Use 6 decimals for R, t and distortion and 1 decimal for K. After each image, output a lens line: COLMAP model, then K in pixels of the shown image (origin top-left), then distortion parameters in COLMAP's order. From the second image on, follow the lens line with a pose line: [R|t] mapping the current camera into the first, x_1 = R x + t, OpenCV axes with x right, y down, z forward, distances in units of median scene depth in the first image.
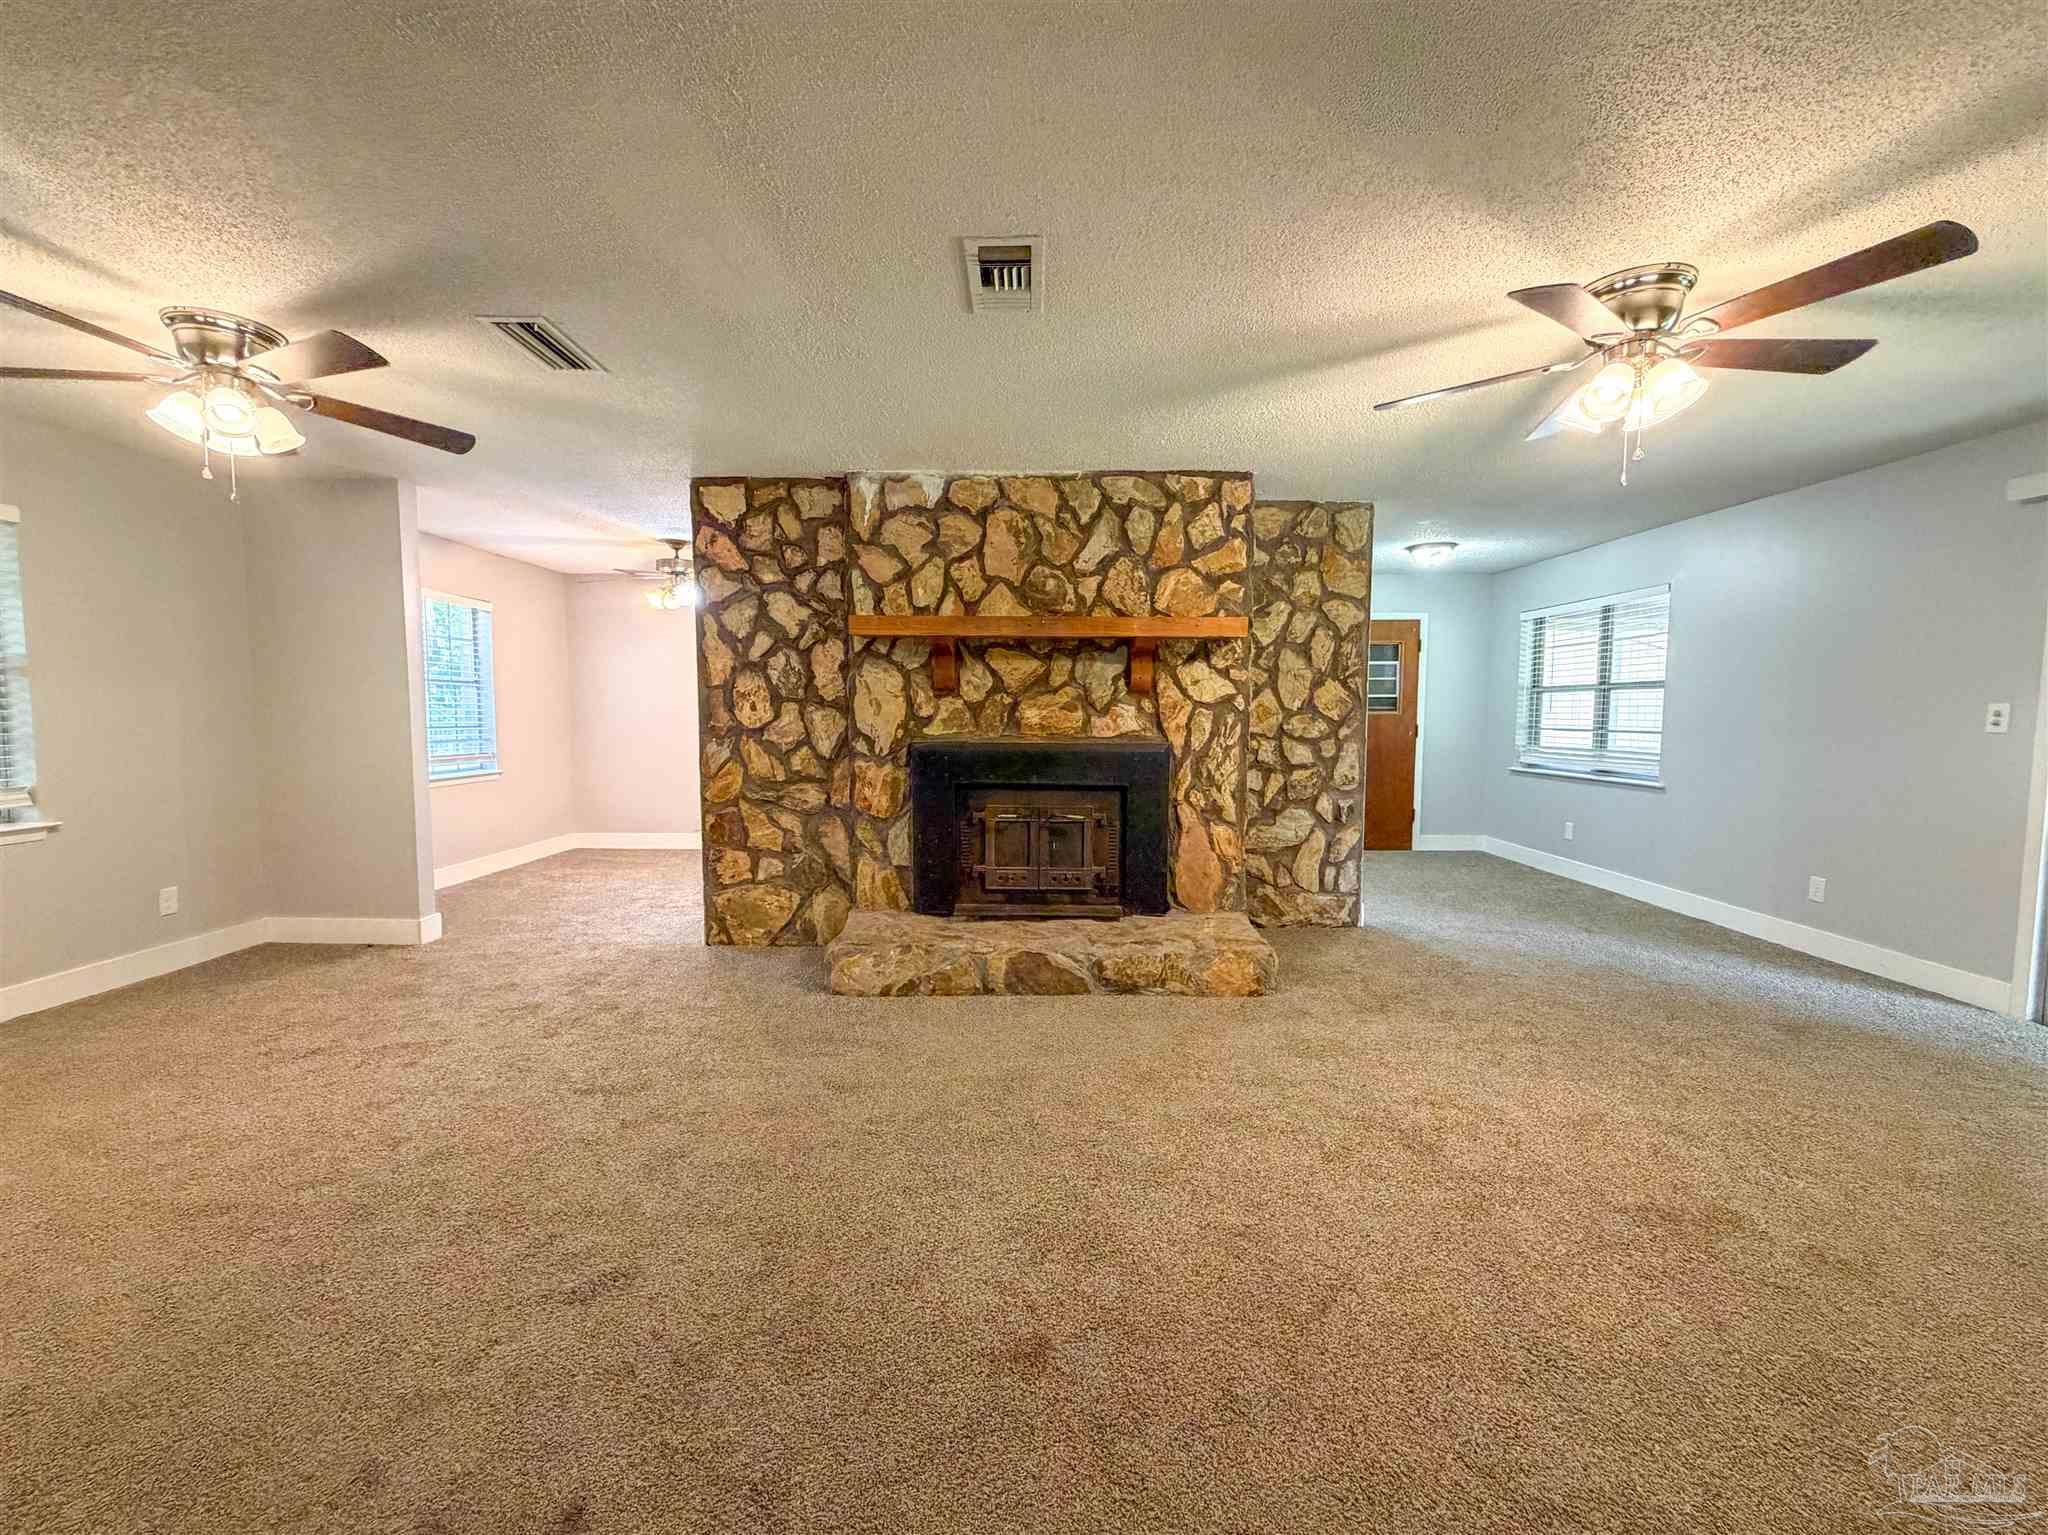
lens RADIAL K [[827.5, 0, 1023.1], [0, 827.5, 772.7], [0, 0, 1]] dist [-0.000539, 0.001033]
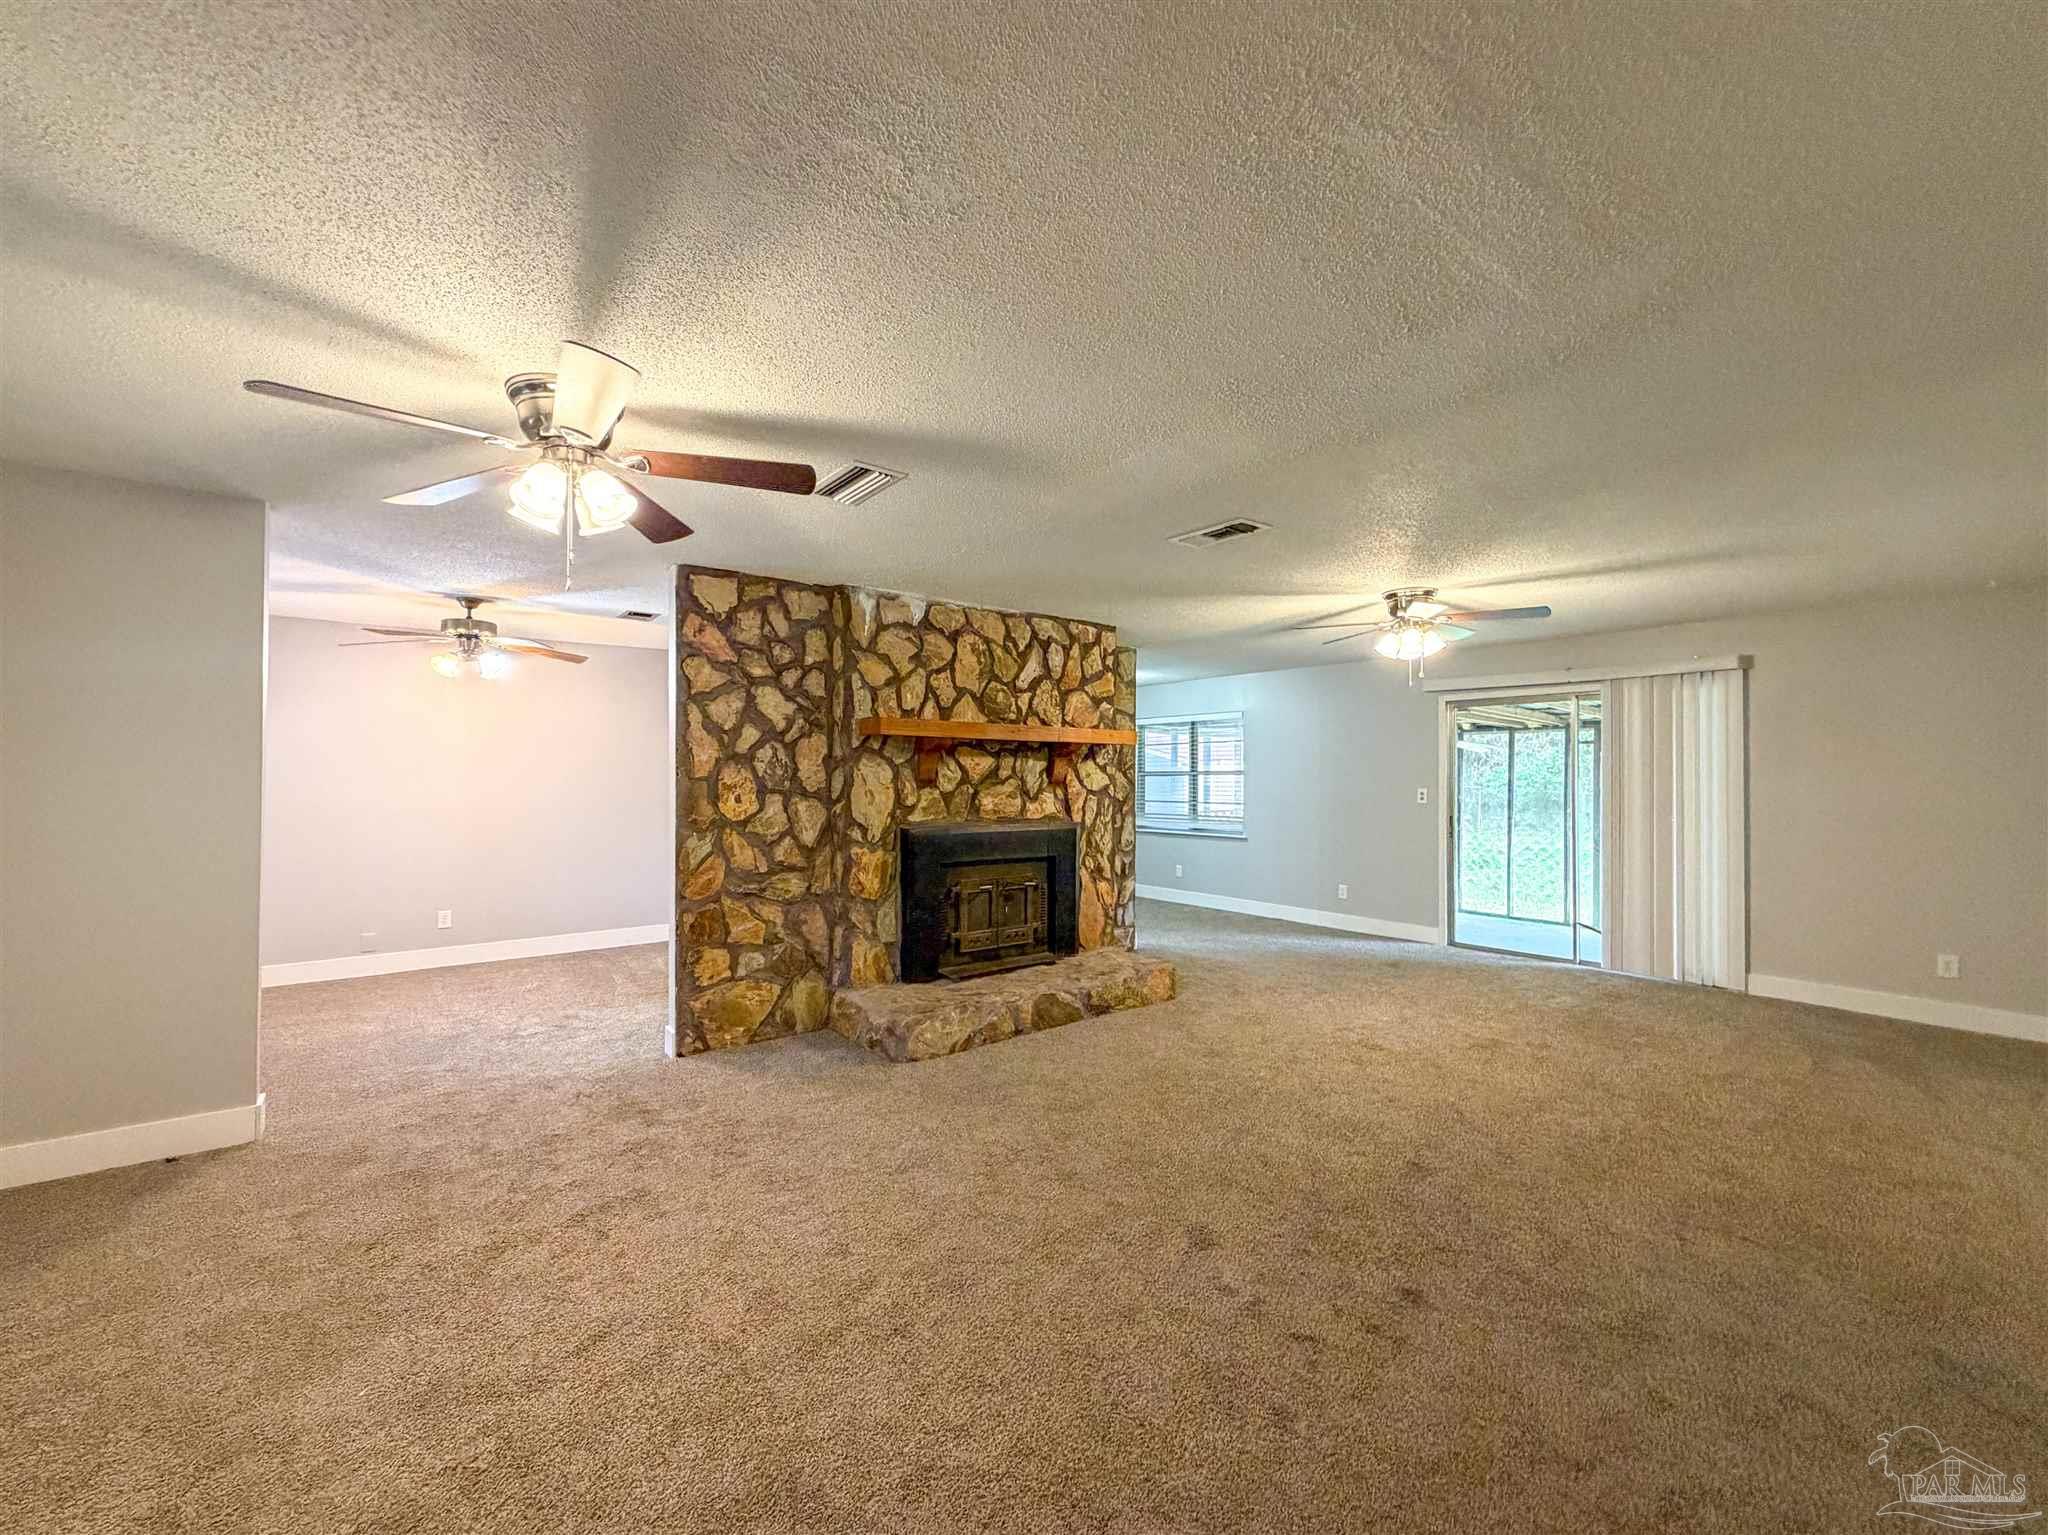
lens RADIAL K [[827.5, 0, 1015.4], [0, 827.5, 773.5], [0, 0, 1]] dist [-0.000539, 0.001033]
pose [[0.788942, 0.001890, 0.614465, -0.700514], [0.047071, 0.996871, -0.063504, -0.032910], [-0.612662, 0.079024, 0.786384, 0.019167]]
